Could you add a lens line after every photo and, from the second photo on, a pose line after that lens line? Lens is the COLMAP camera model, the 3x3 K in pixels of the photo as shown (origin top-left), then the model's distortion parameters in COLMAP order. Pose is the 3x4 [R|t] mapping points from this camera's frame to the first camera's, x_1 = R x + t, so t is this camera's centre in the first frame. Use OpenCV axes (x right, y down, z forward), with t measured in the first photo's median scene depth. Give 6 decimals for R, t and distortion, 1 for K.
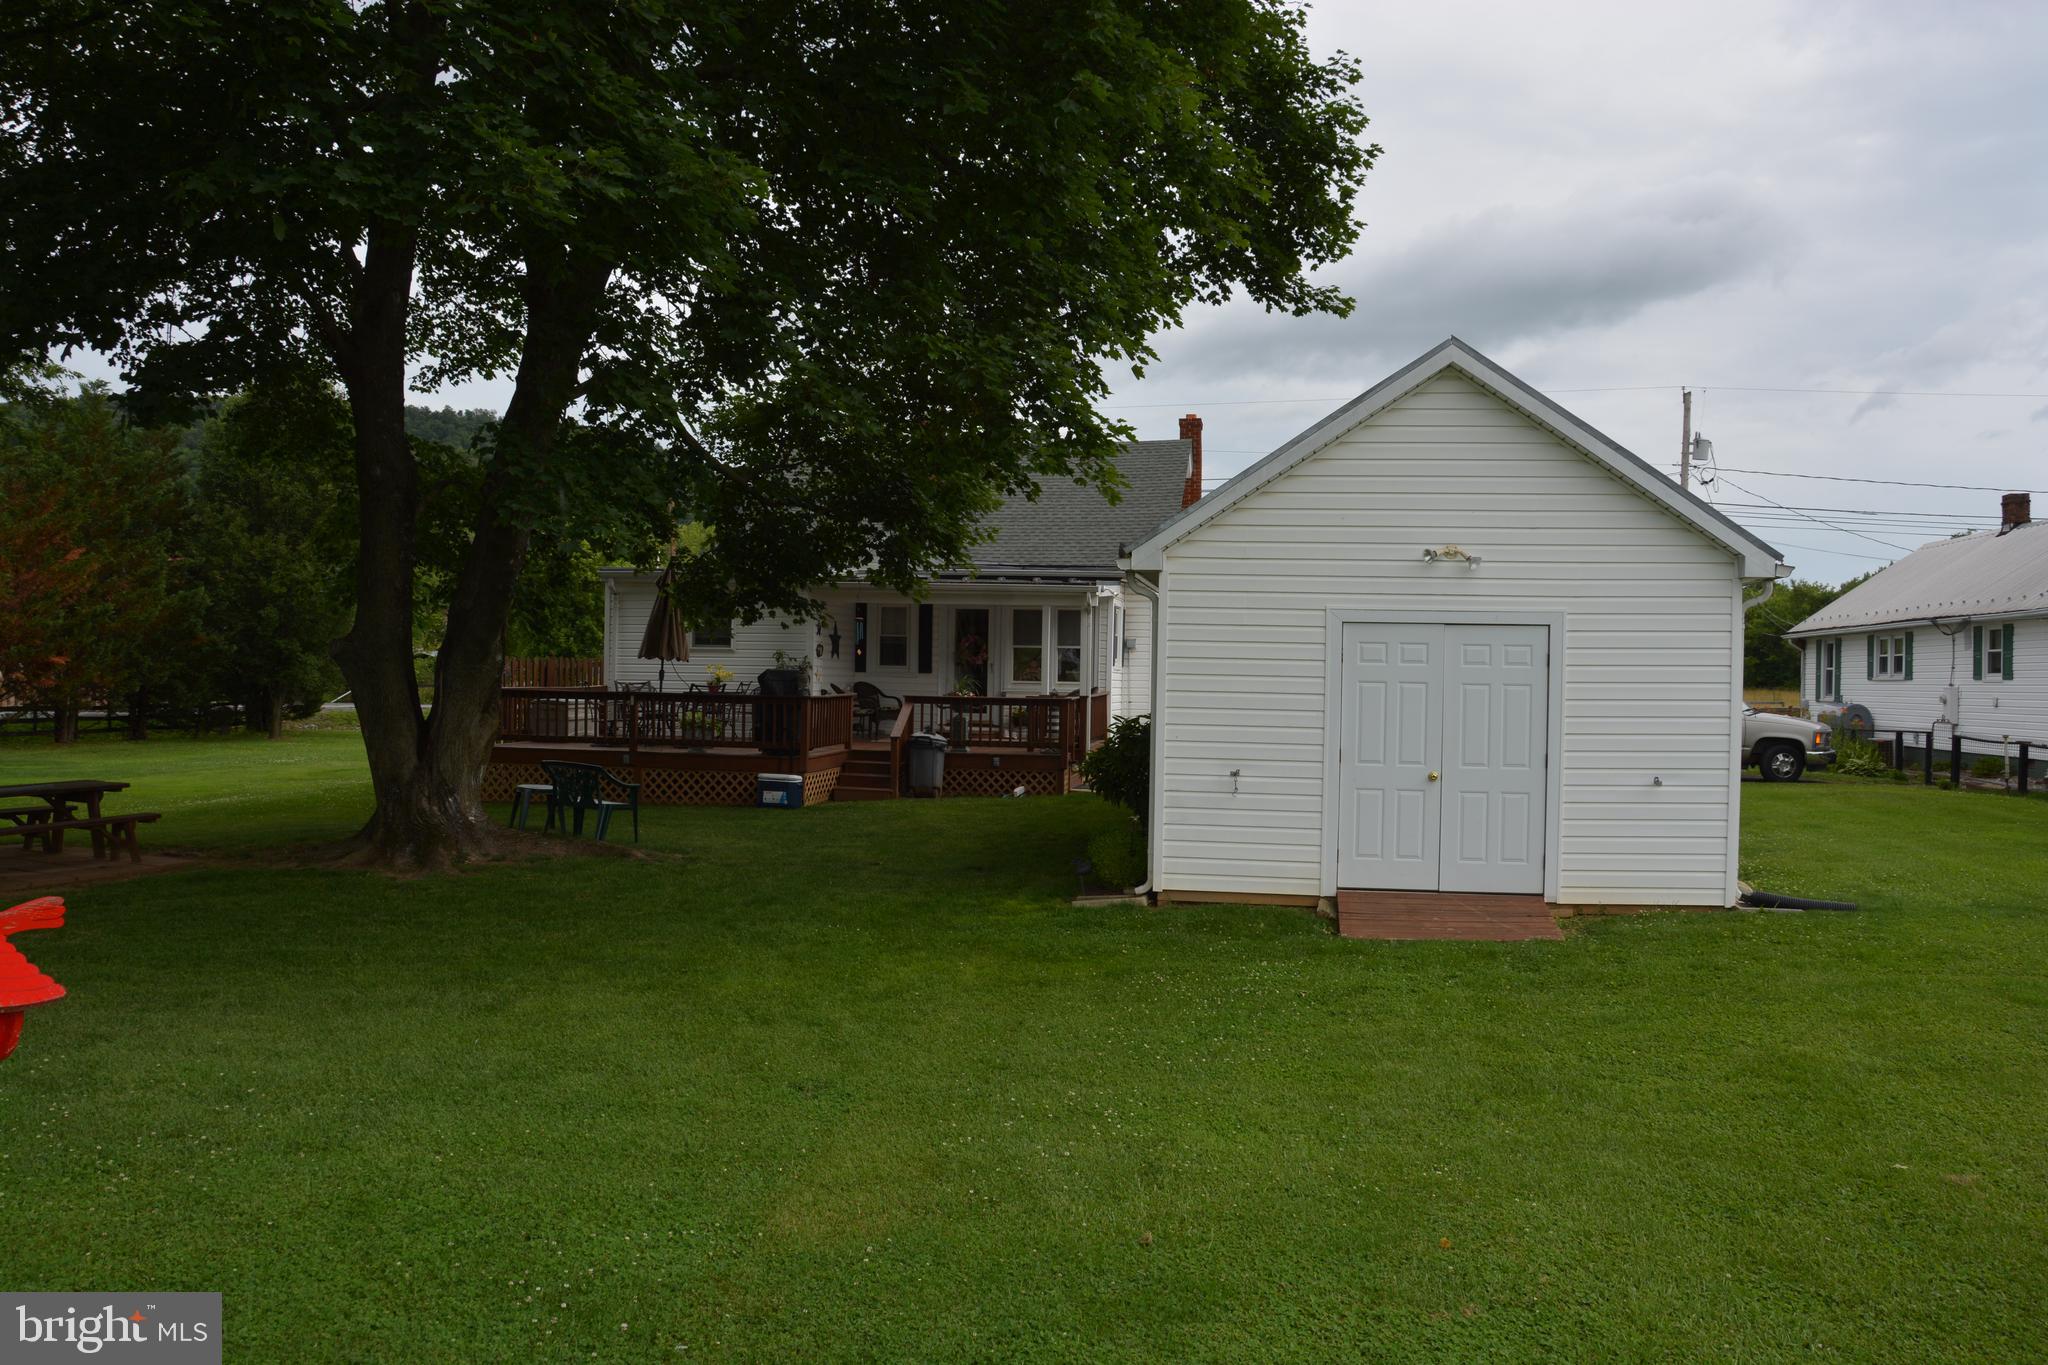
lens RADIAL K [[1614.5, 0, 1024.9], [0, 1614.5, 685.1], [0, 0, 1]] dist [-0.142489, 0.095089]
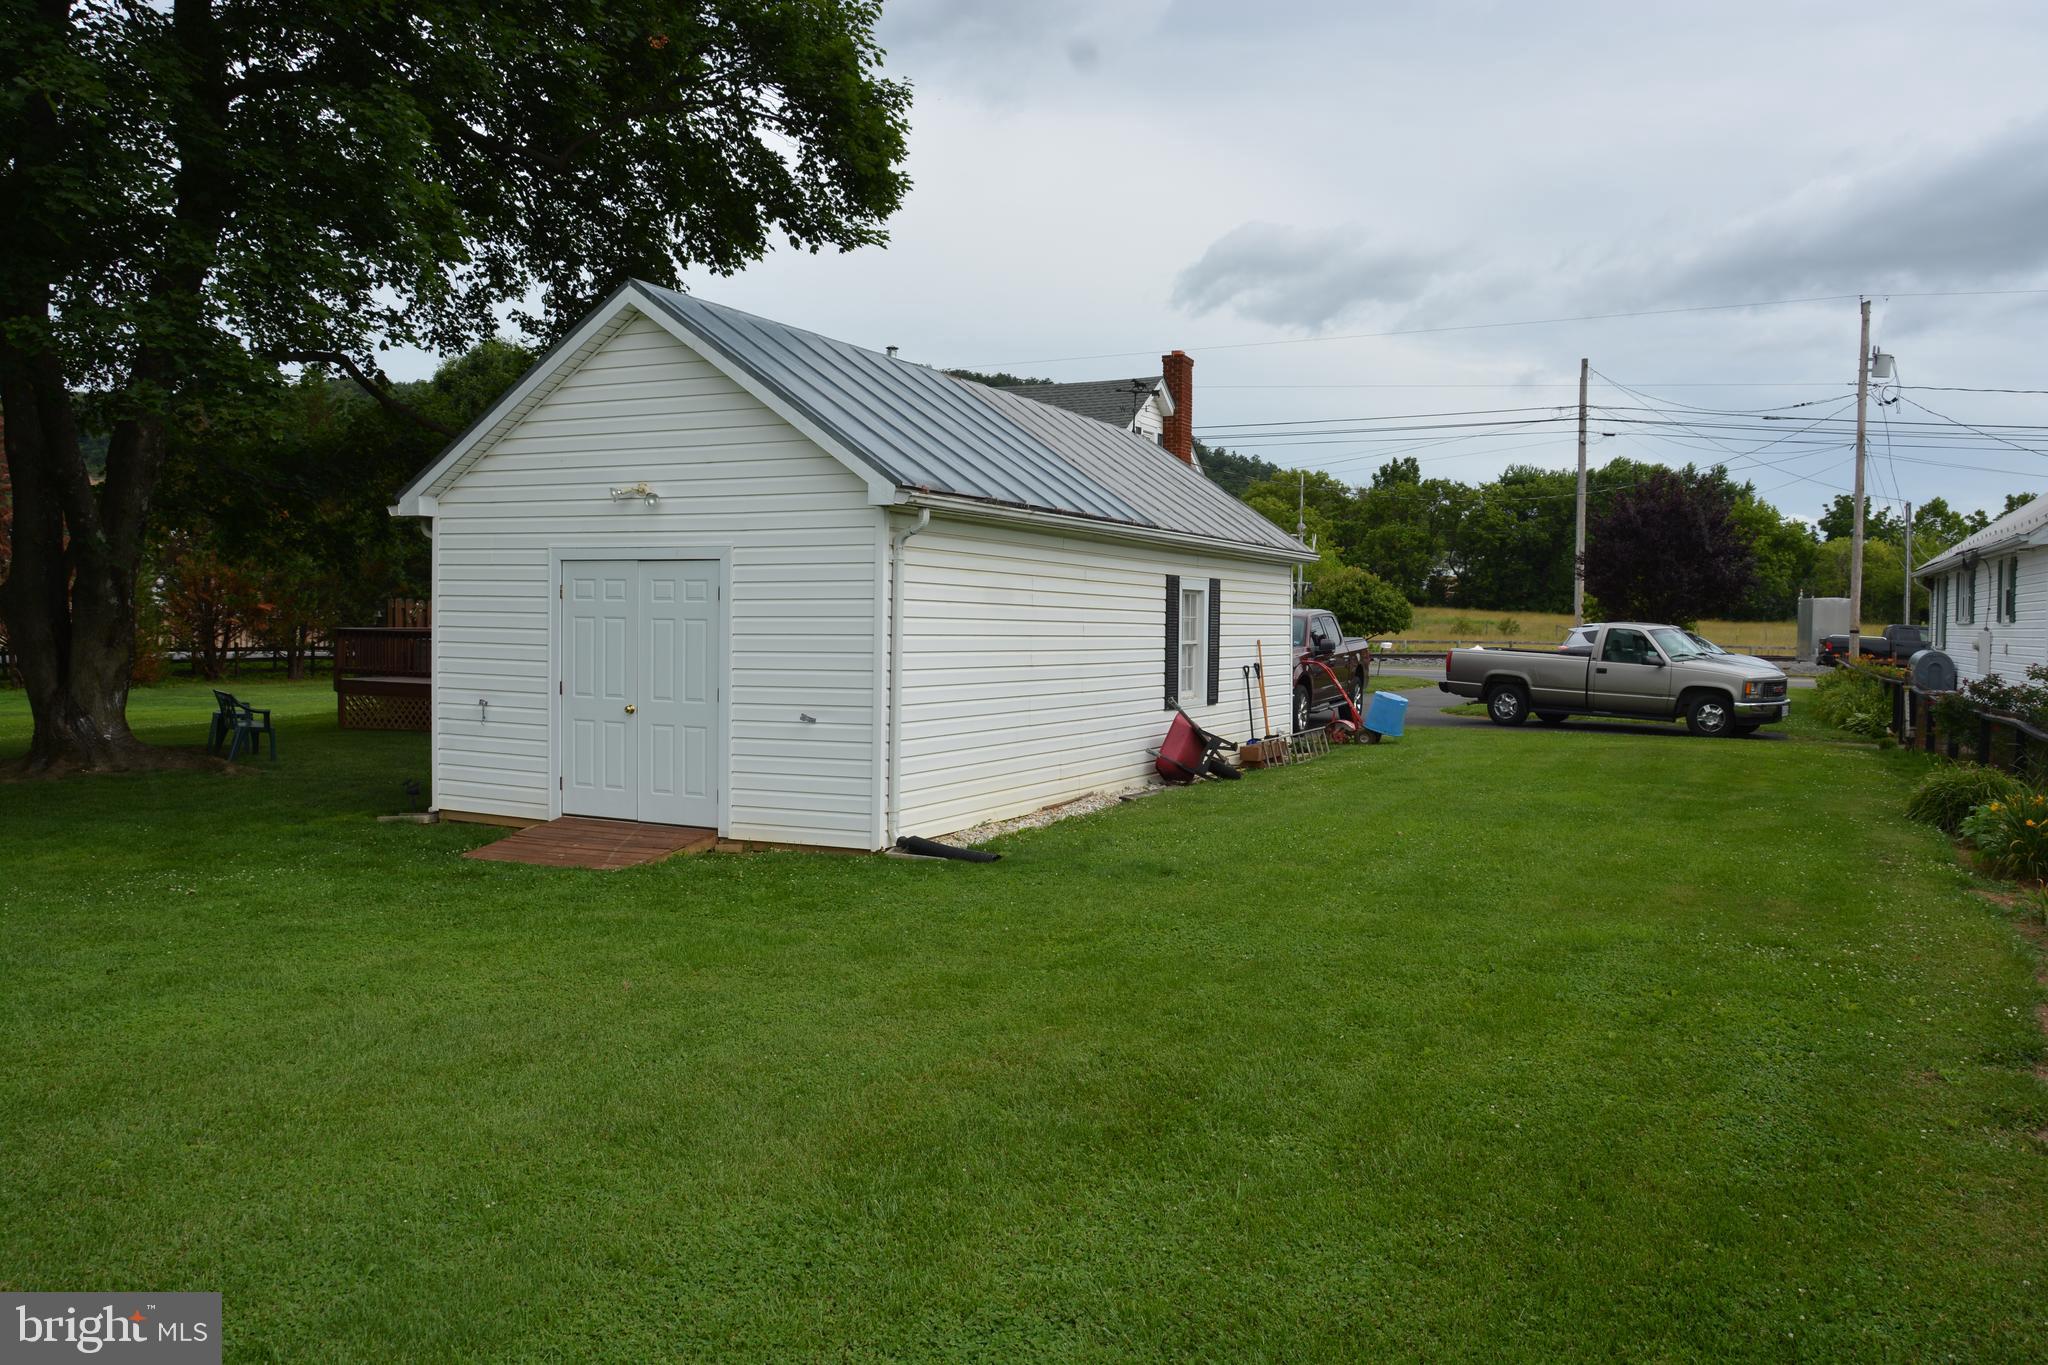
lens RADIAL K [[1614.5, 0, 1027.4], [0, 1614.5, 676.8], [0, 0, 1]] dist [-0.142489, 0.095089]
pose [[0.962023, 0.008586, -0.272833, 0.650552], [-0.001078, 0.999617, 0.027658, 0.006507], [0.272965, -0.026313, 0.961664, 0.068436]]
